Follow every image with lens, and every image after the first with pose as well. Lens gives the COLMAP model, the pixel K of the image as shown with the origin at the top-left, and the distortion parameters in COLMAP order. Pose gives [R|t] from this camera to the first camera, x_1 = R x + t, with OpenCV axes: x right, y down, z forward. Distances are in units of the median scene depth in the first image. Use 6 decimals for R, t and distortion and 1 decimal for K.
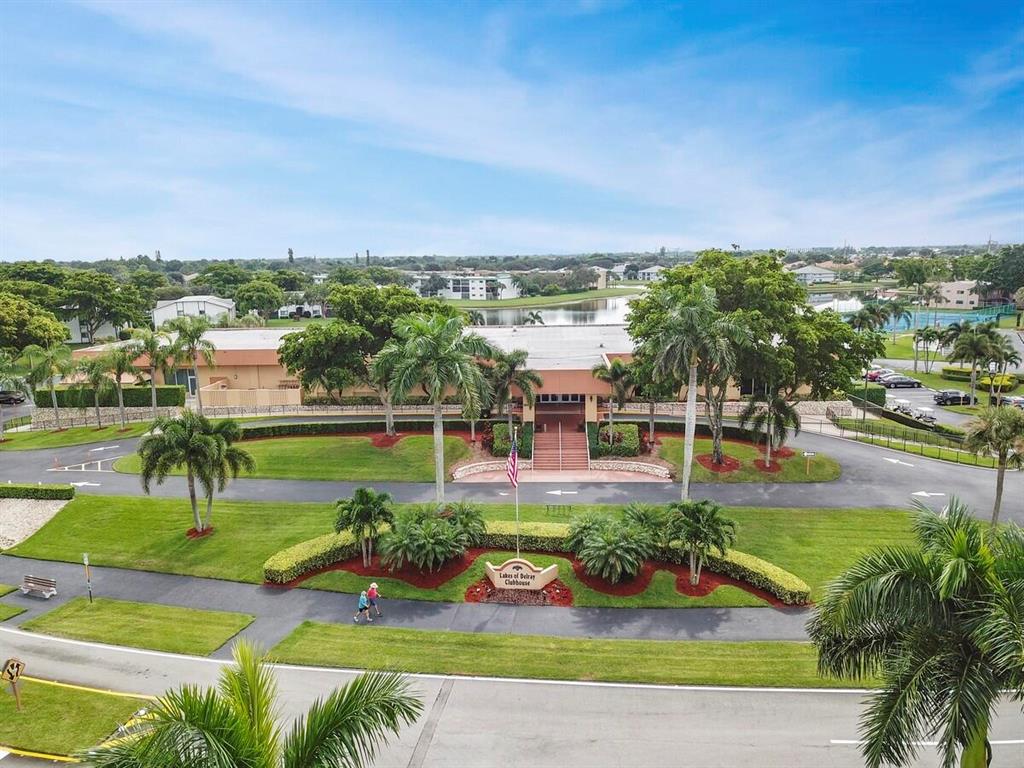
lens RADIAL K [[784.0, 0, 514.6], [0, 784.0, 397.9], [0, 0, 1]] dist [0.027685, -0.000279]
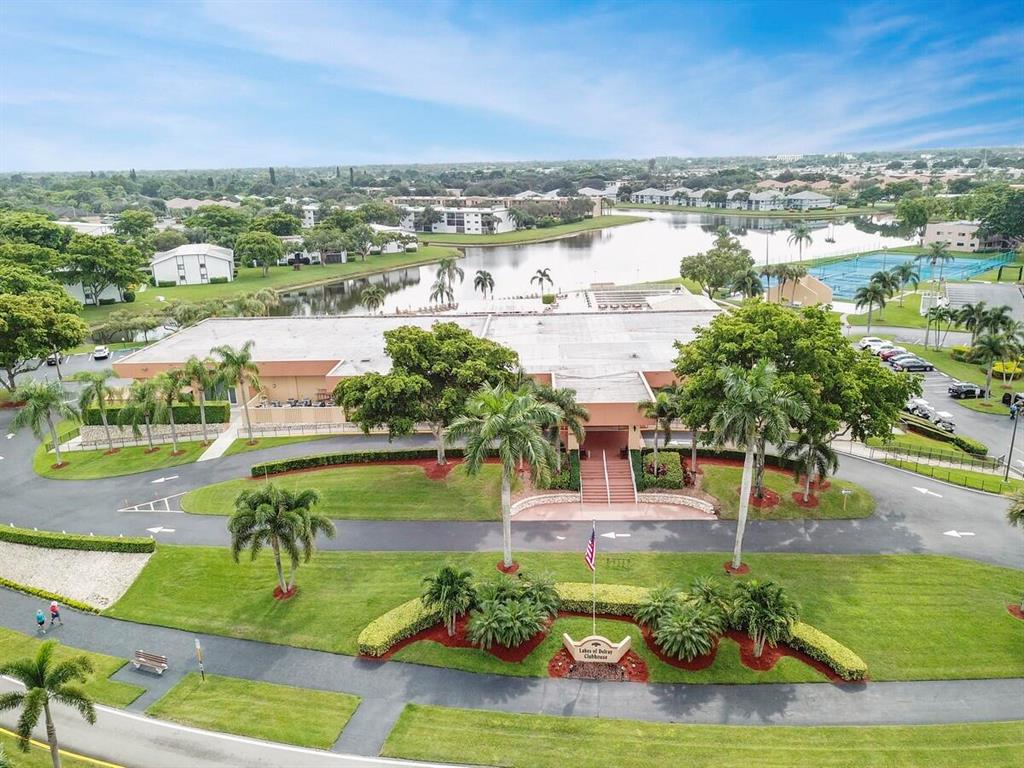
lens RADIAL K [[784.0, 0, 514.6], [0, 784.0, 397.9], [0, 0, 1]] dist [0.027685, -0.000279]
pose [[0.999715, -0.013321, 0.019801, -0.107565], [0.010940, 0.993210, 0.115817, -0.212830], [-0.021209, -0.115567, 0.993073, -0.034481]]
